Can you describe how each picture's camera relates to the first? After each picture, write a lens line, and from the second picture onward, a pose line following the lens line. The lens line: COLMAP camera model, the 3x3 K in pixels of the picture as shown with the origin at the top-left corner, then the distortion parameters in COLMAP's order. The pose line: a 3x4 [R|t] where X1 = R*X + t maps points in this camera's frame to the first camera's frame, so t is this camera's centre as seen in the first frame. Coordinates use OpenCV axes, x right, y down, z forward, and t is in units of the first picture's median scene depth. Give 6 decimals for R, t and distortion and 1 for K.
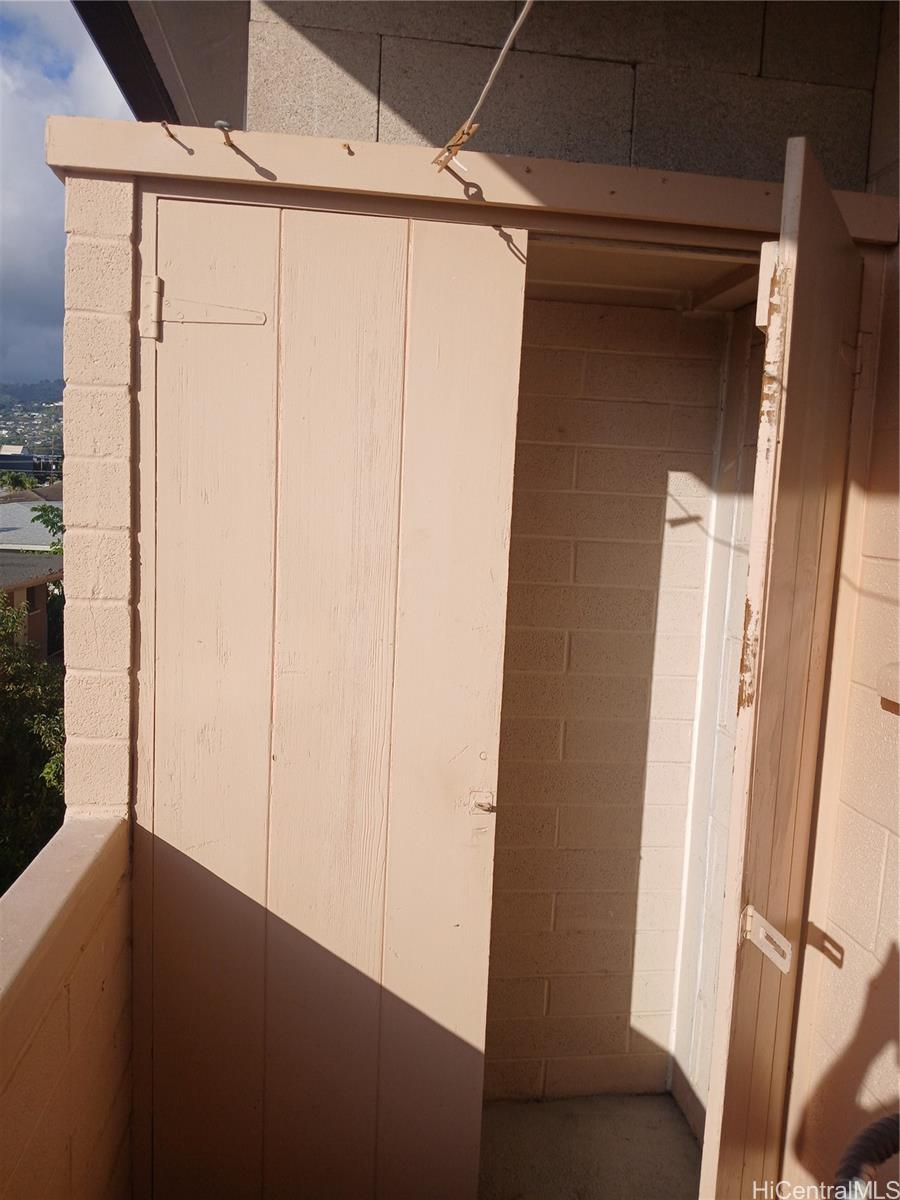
lens RADIAL K [[926.5, 0, 449.8], [0, 926.5, 604.6], [0, 0, 1]] dist [0.007309, -0.053517]
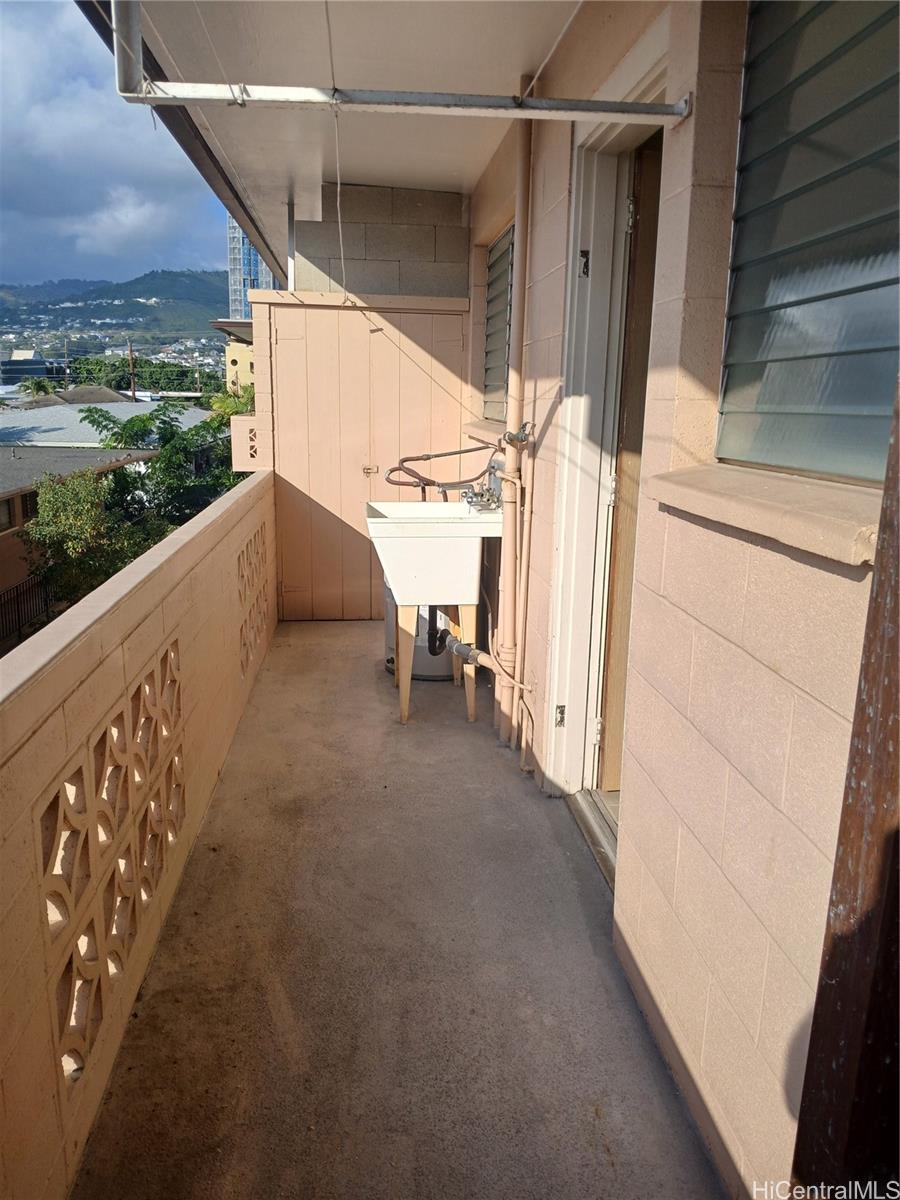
lens RADIAL K [[926.5, 0, 449.8], [0, 926.5, 604.6], [0, 0, 1]] dist [0.007309, -0.053517]
pose [[0.999314, -0.027795, -0.024482, 0.022877], [0.030392, 0.993127, 0.113027, 0.018276], [0.021172, -0.113693, 0.993290, -0.142101]]
